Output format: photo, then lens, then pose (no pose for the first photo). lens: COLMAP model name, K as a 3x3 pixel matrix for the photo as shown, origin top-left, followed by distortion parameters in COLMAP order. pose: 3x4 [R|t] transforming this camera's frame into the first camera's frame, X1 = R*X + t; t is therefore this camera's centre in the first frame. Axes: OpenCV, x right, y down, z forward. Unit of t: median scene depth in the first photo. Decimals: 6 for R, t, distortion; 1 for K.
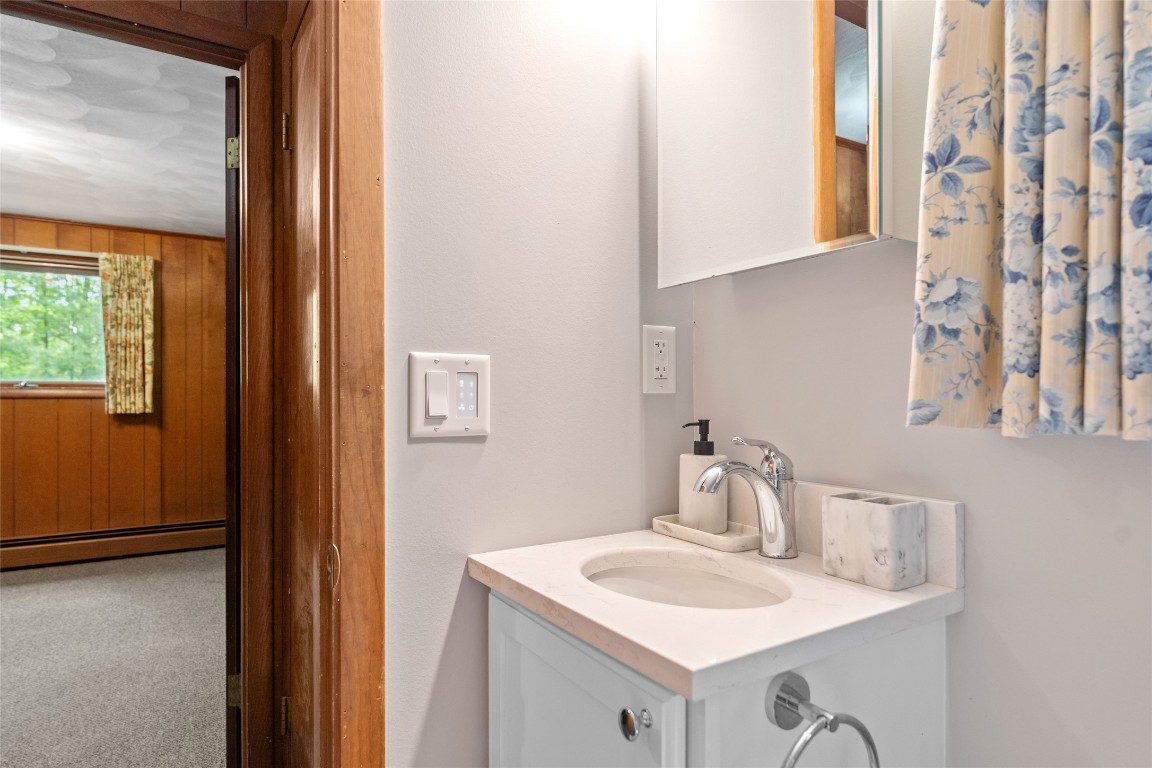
lens RADIAL K [[662.0, 0, 577.5], [0, 662.0, 393.0], [0, 0, 1]] dist [-0.000648, -0.003446]
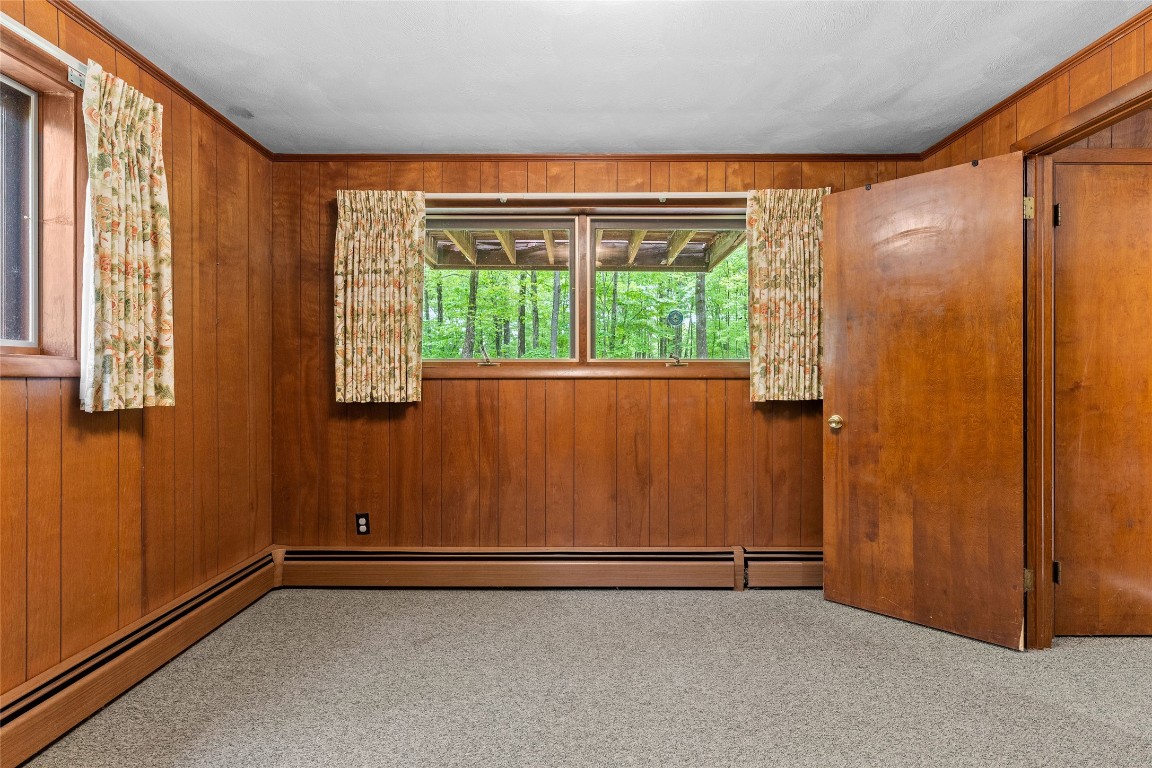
lens RADIAL K [[514.8, 0, 574.4], [0, 514.8, 379.6], [0, 0, 1]] dist [-0.001097, -0.000983]
pose [[0.531462, 0.001004, 0.847081, -0.823372], [-0.006034, 0.999978, 0.002600, 0.005948], [-0.847061, -0.006493, 0.531457, 0.512135]]
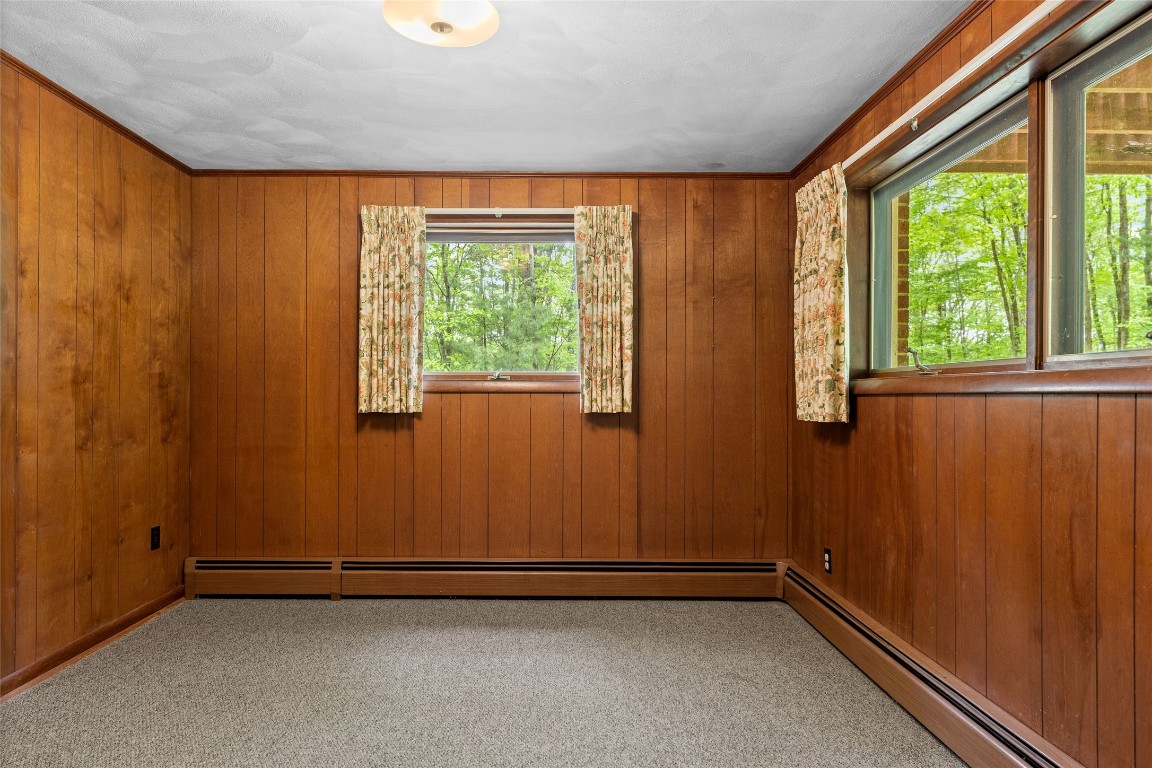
lens RADIAL K [[662.0, 0, 541.9], [0, 662.0, 392.4], [0, 0, 1]] dist [-0.000648, -0.003446]
pose [[0.839782, 0.005055, -0.542901, -0.321446], [-0.003180, 0.999985, 0.004392, 0.003949], [0.542915, -0.001962, 0.839785, 0.313379]]
